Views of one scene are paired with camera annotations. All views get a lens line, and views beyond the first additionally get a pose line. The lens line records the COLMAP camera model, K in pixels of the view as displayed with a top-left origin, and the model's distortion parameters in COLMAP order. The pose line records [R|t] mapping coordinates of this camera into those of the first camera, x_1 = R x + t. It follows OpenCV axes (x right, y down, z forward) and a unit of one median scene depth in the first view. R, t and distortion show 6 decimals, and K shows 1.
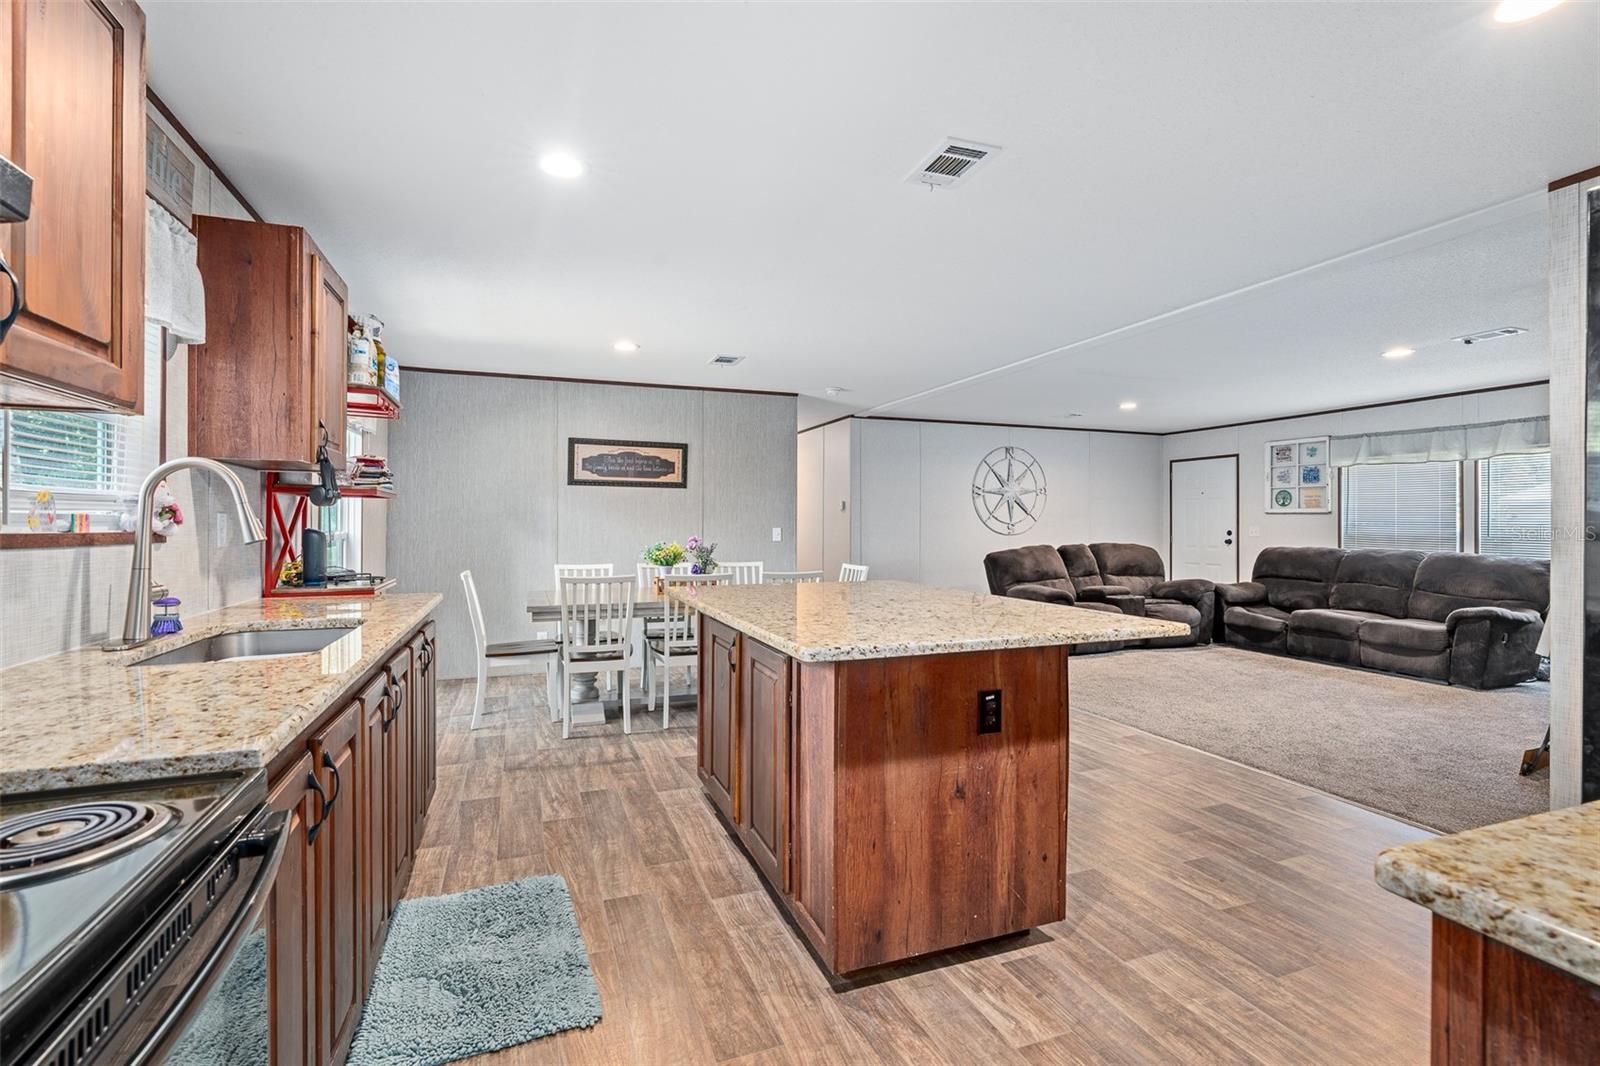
lens RADIAL K [[719.6, 0, 800.5], [0, 719.6, 526.7], [0, 0, 1]] dist [-0.003915, 0.002239]
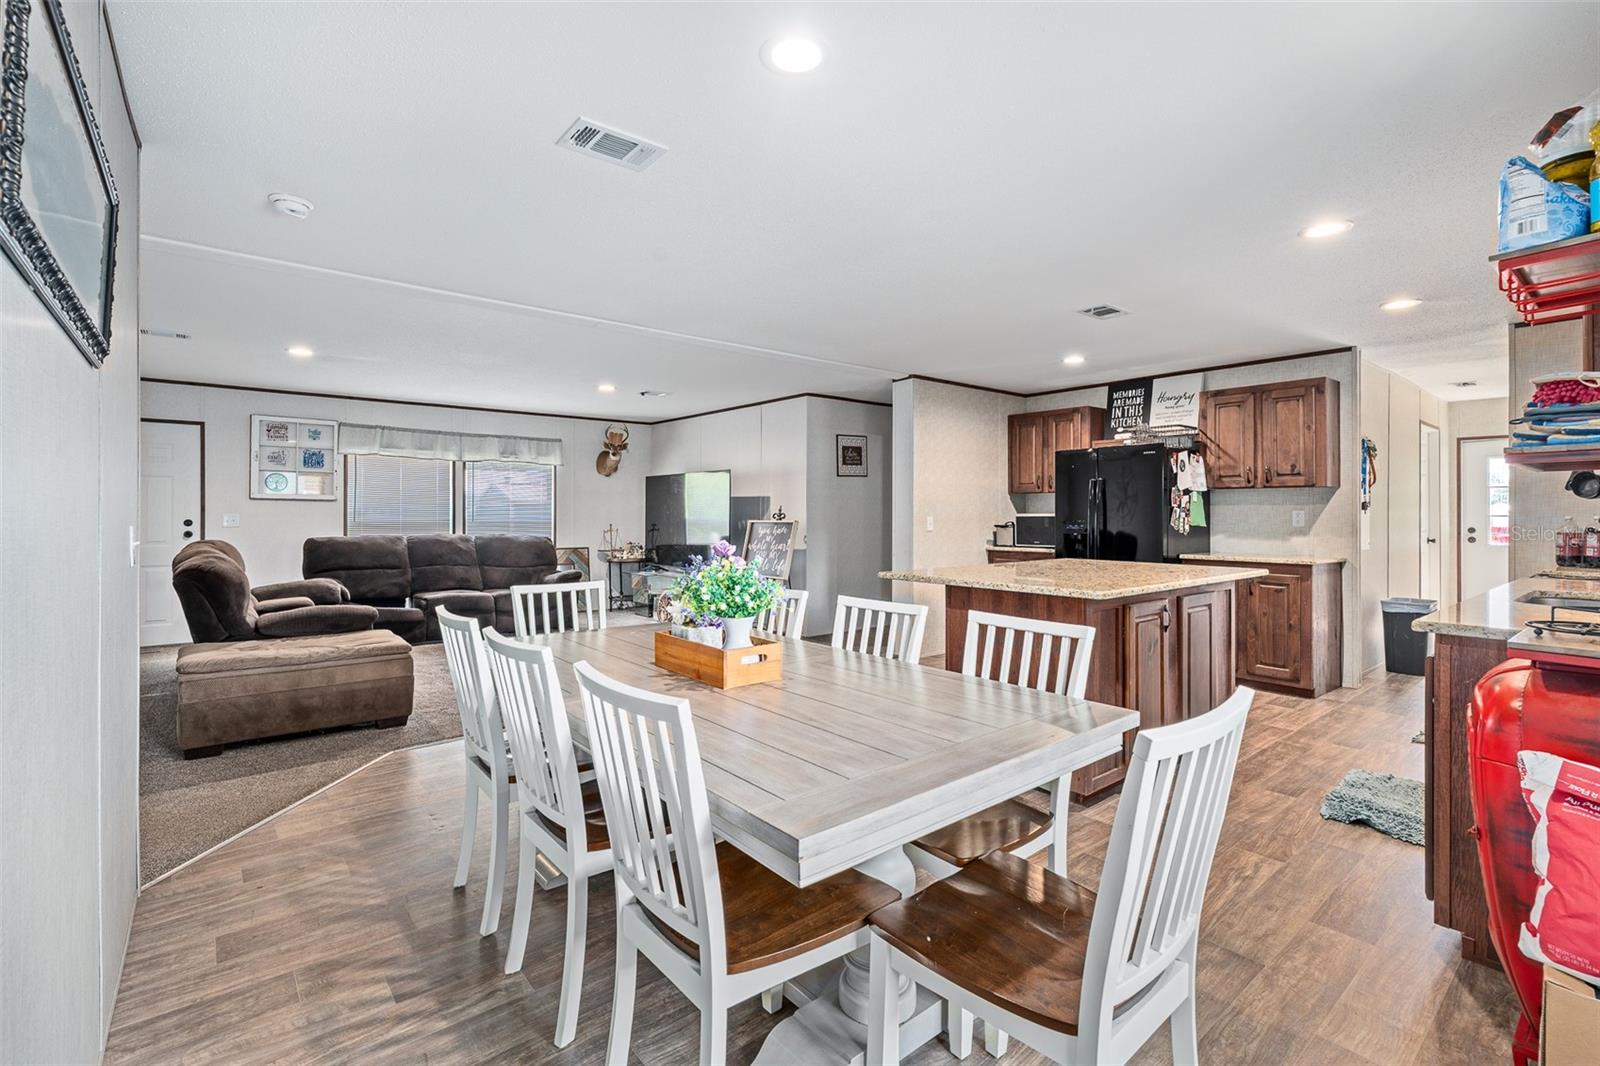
lens RADIAL K [[719.6, 0, 803.0], [0, 719.6, 510.2], [0, 0, 1]] dist [-0.003915, 0.002239]
pose [[-0.315918, 0.000937, 0.948786, -0.535673], [0.000286, 1.000000, -0.000892, -0.006107], [-0.948786, -0.000010, -0.315918, 0.981363]]
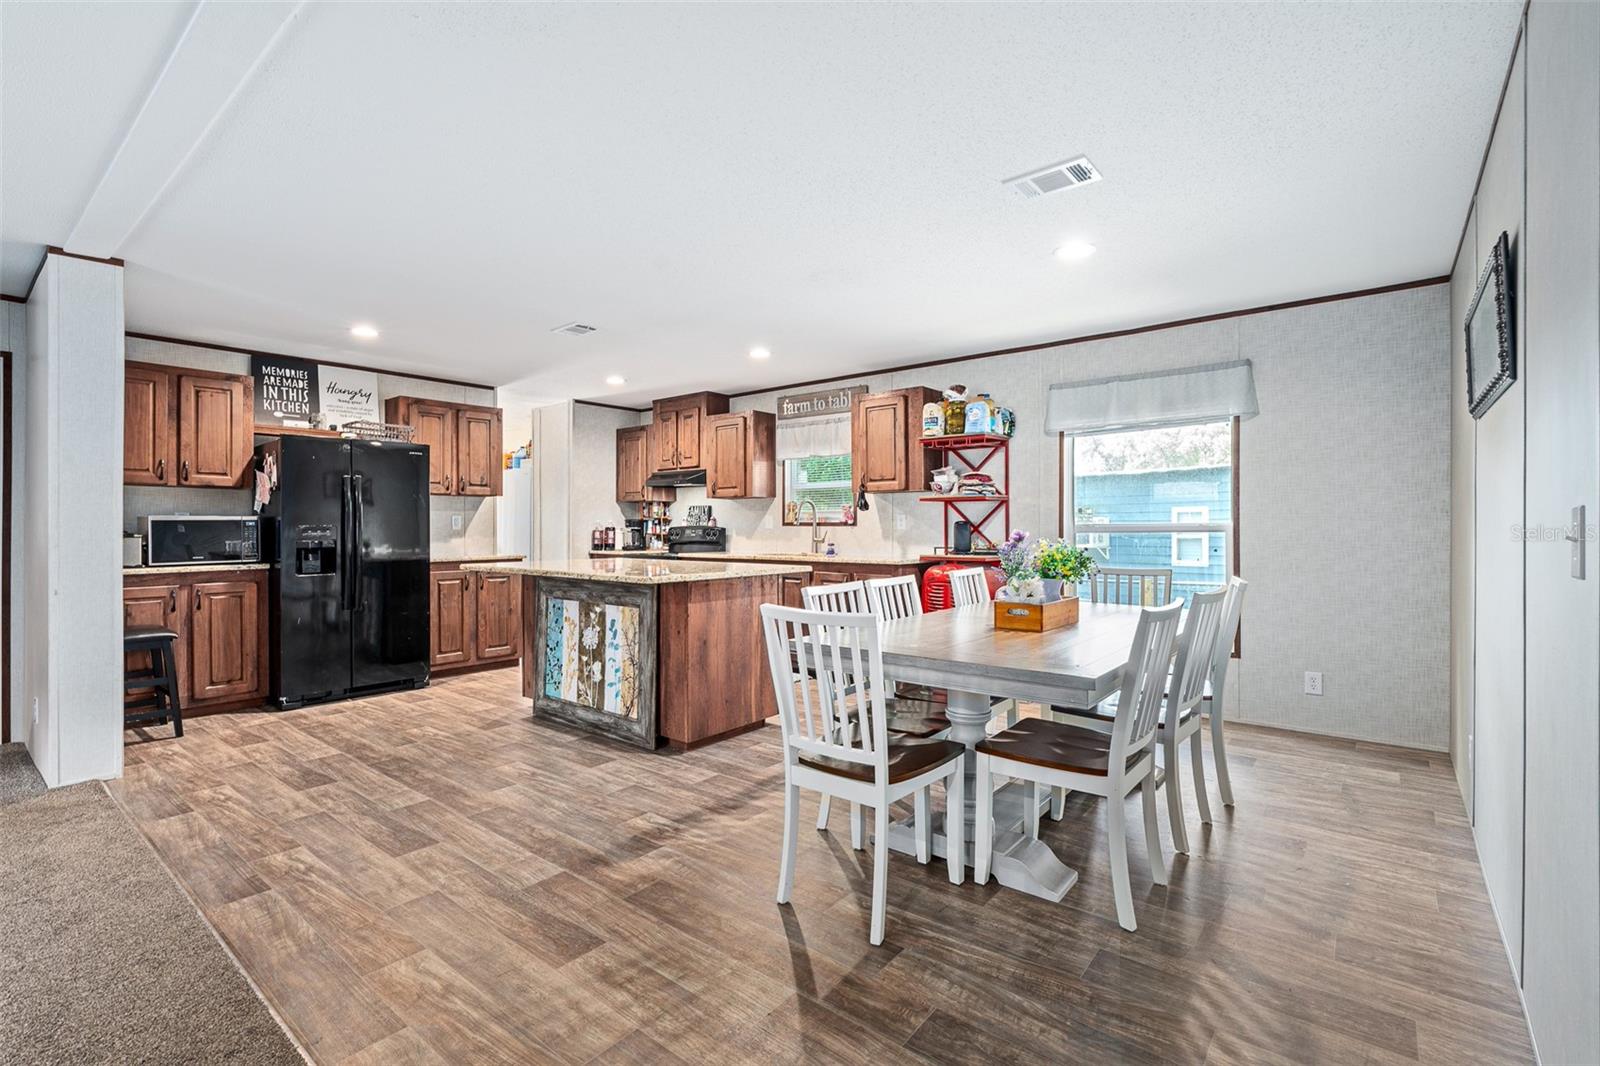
lens RADIAL K [[719.6, 0, 792.6], [0, 719.6, 522.8], [0, 0, 1]] dist [-0.003915, 0.002239]
pose [[-0.871206, -0.003139, -0.490907, 0.281918], [-0.001237, 0.999990, -0.004198, 0.008782], [0.490916, -0.003050, -0.871202, 1.283882]]
